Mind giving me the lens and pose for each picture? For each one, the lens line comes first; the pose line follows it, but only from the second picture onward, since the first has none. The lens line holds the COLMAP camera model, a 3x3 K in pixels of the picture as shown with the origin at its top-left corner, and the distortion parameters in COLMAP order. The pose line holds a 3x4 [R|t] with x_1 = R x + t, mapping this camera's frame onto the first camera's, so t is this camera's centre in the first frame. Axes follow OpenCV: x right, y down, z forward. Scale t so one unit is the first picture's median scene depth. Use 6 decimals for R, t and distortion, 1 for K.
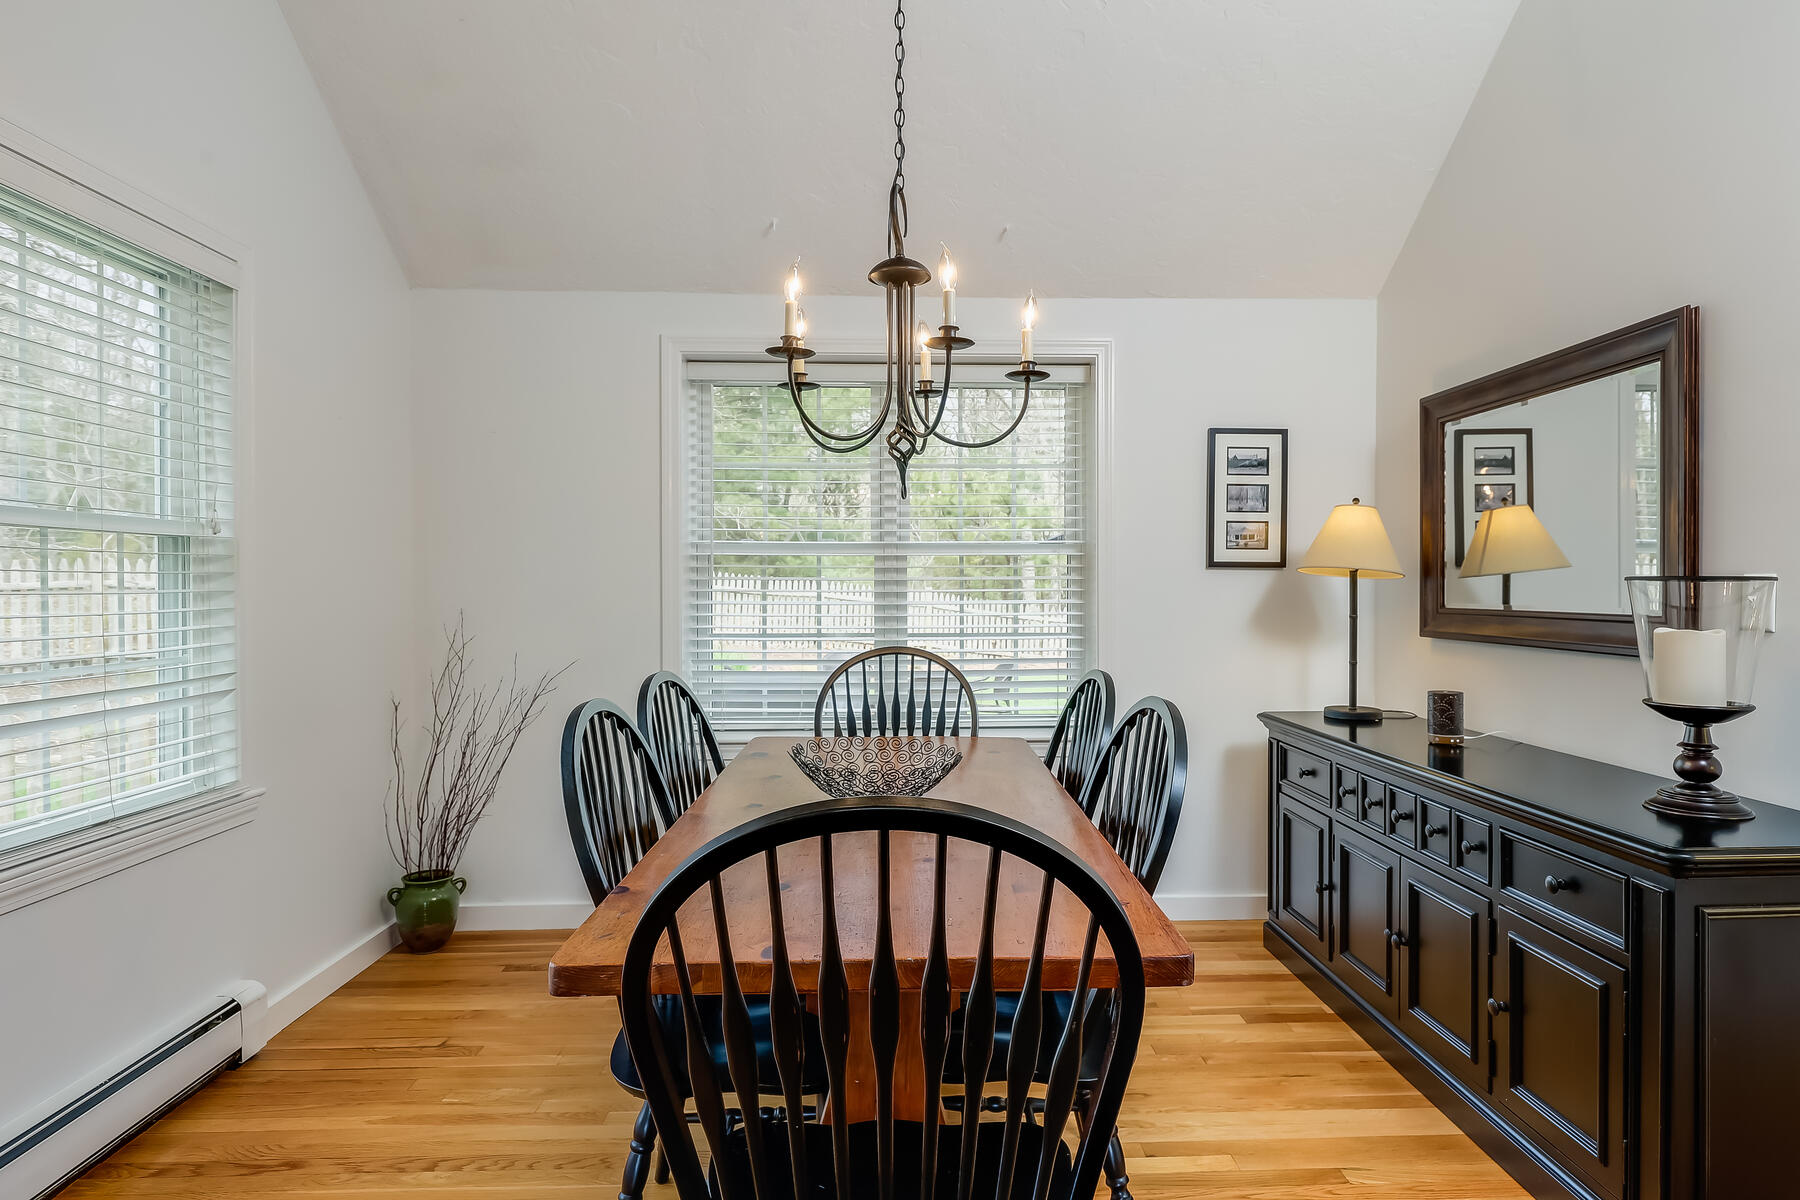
lens RADIAL K [[1001.0, 0, 925.1], [0, 1001.0, 594.0], [0, 0, 1]] dist [0.022629, 0.000387]
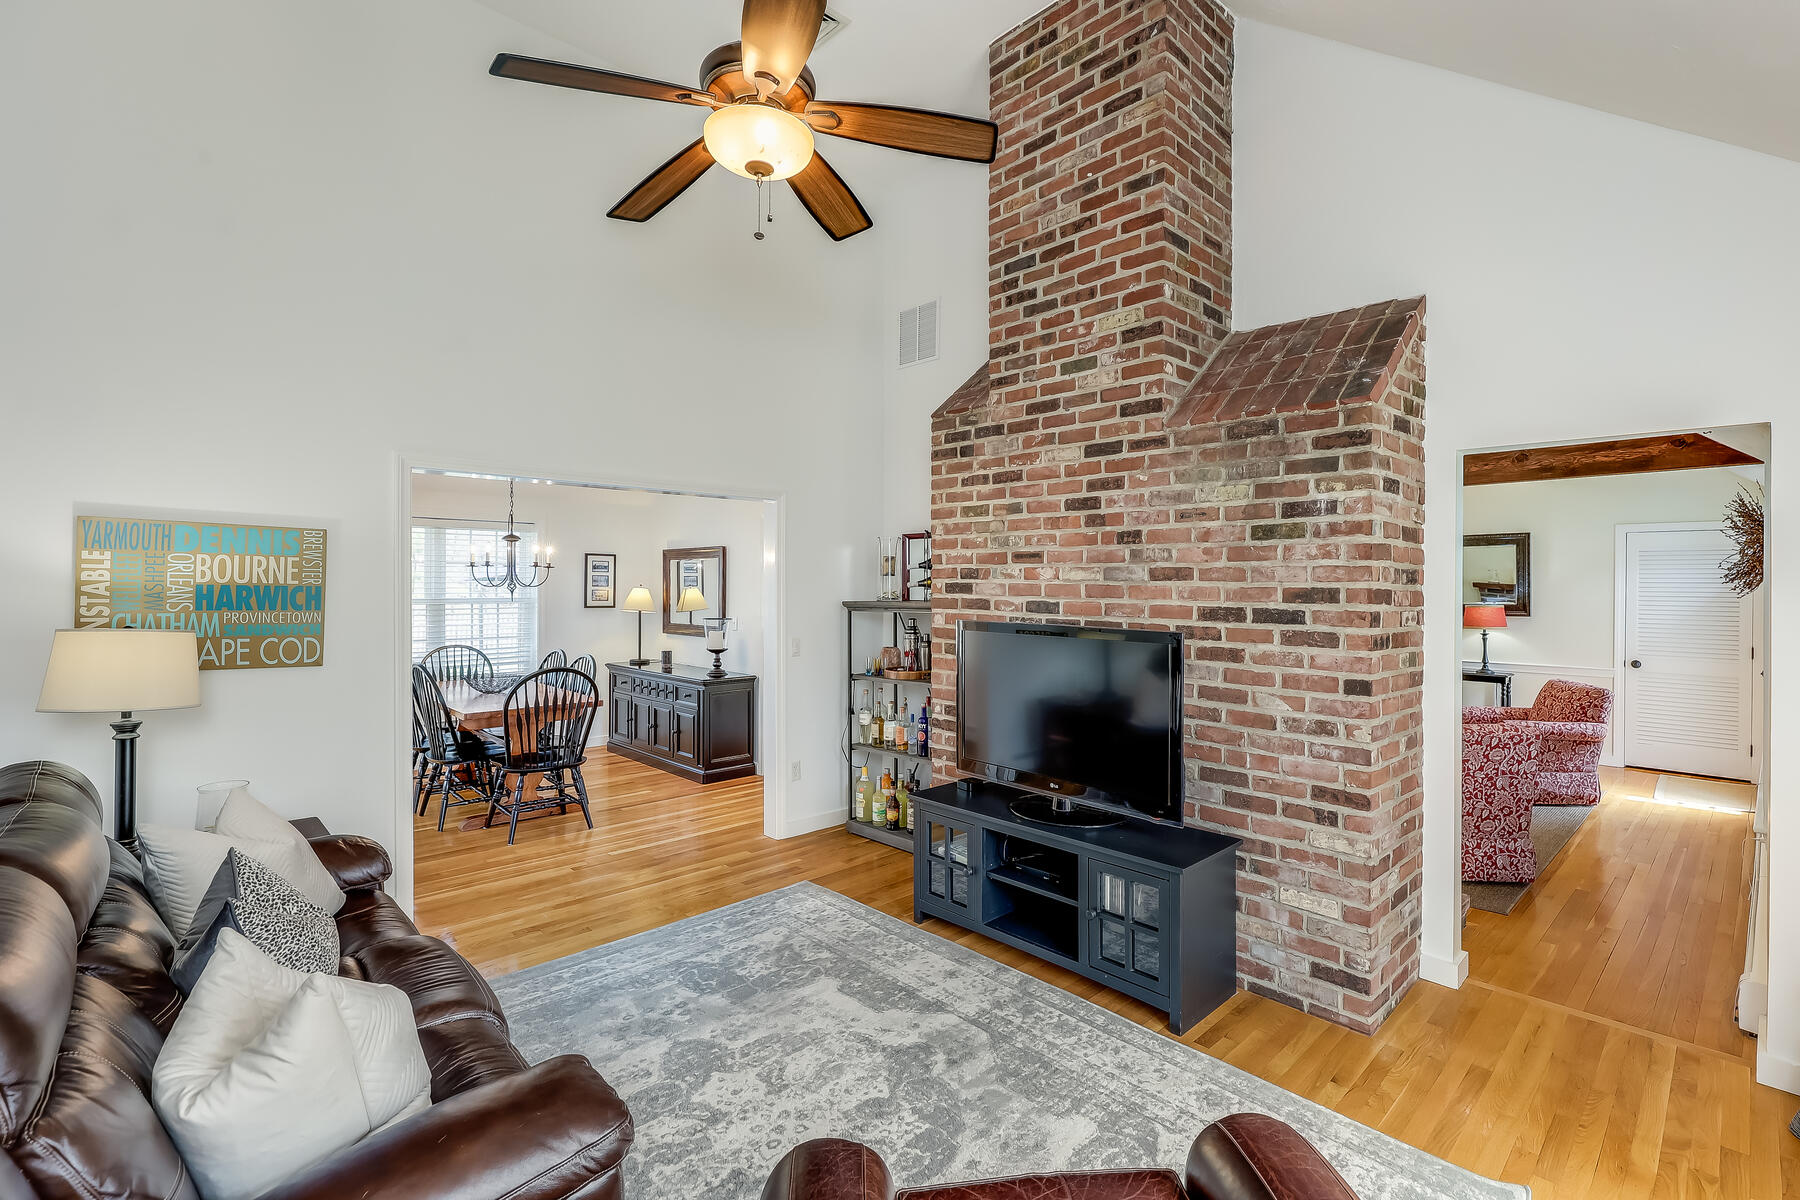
lens RADIAL K [[815.7, 0, 916.2], [0, 815.7, 595.9], [0, 0, 1]] dist [0.003846, -0.000053]
pose [[0.755963, -0.003911, 0.654603, -0.477358], [0.001331, 0.999989, 0.004438, -0.071994], [-0.654613, -0.002483, 0.755960, -1.217637]]
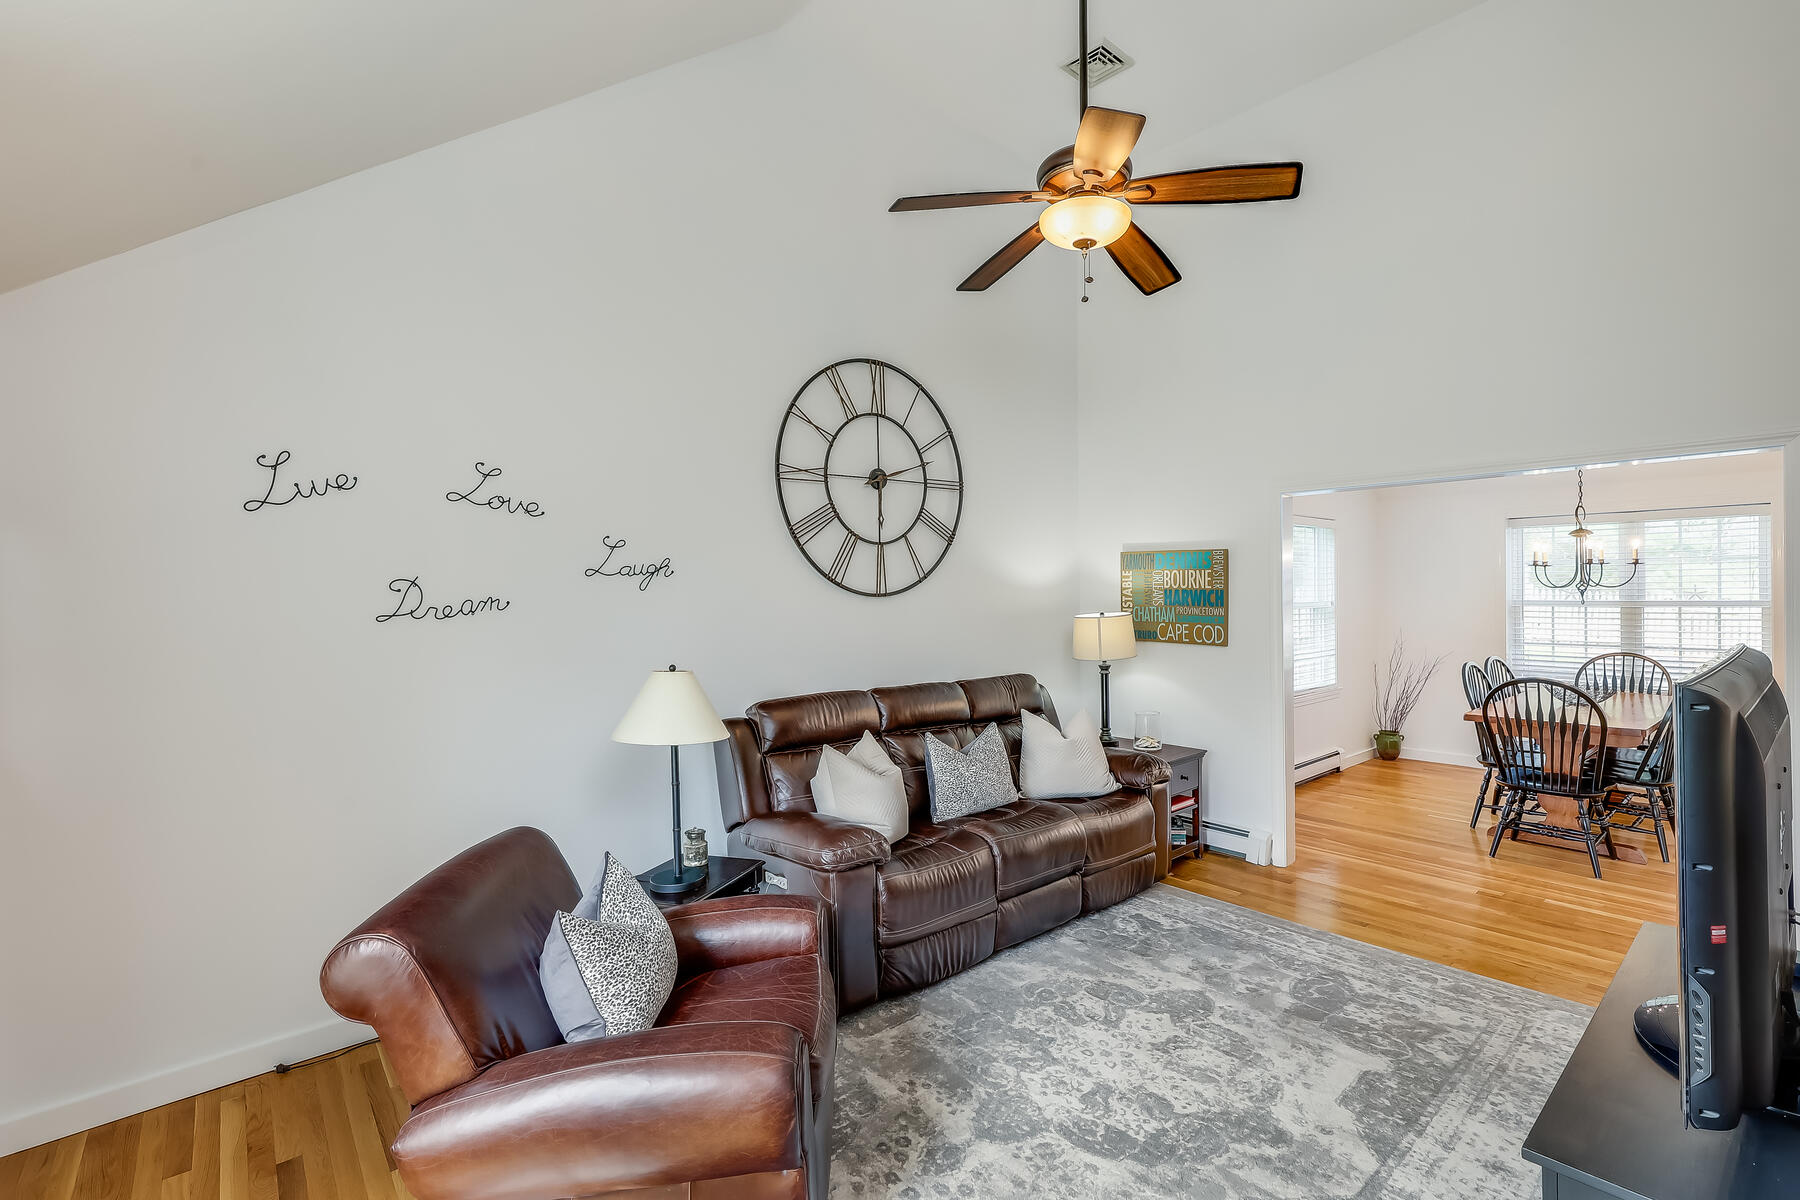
lens RADIAL K [[815.7, 0, 941.8], [0, 815.7, 607.4], [0, 0, 1]] dist [0.003846, -0.000053]
pose [[0.647108, 0.012593, -0.762294, 0.364282], [-0.000162, 0.999866, 0.016380, -0.072836], [0.762398, -0.010476, 0.647023, -1.261785]]
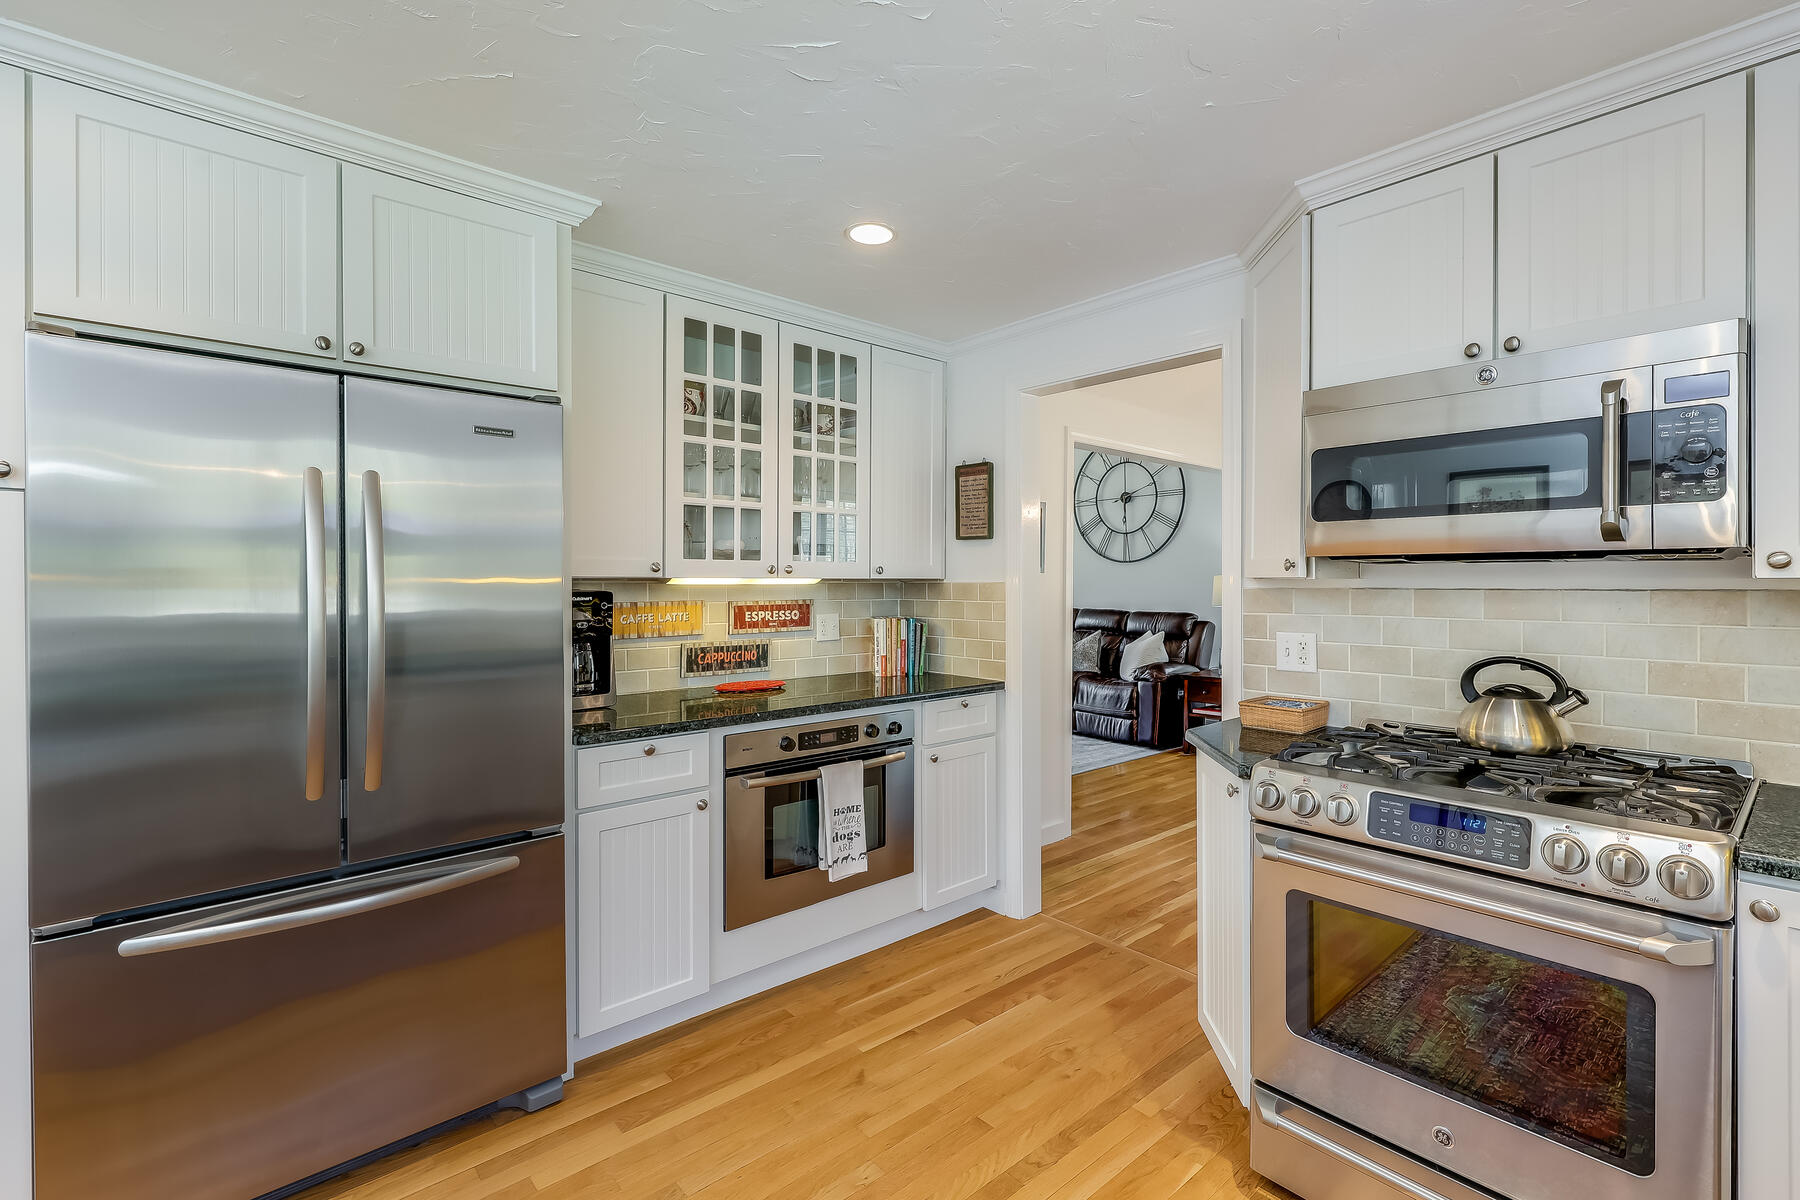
lens RADIAL K [[815.7, 0, 914.3], [0, 815.7, 584.9], [0, 0, 1]] dist [0.003846, -0.000053]
pose [[-0.776763, 0.002730, -0.629787, 1.238901], [-0.003471, 0.999957, 0.008616, -0.023034], [0.629783, 0.008878, -0.776720, 0.880128]]
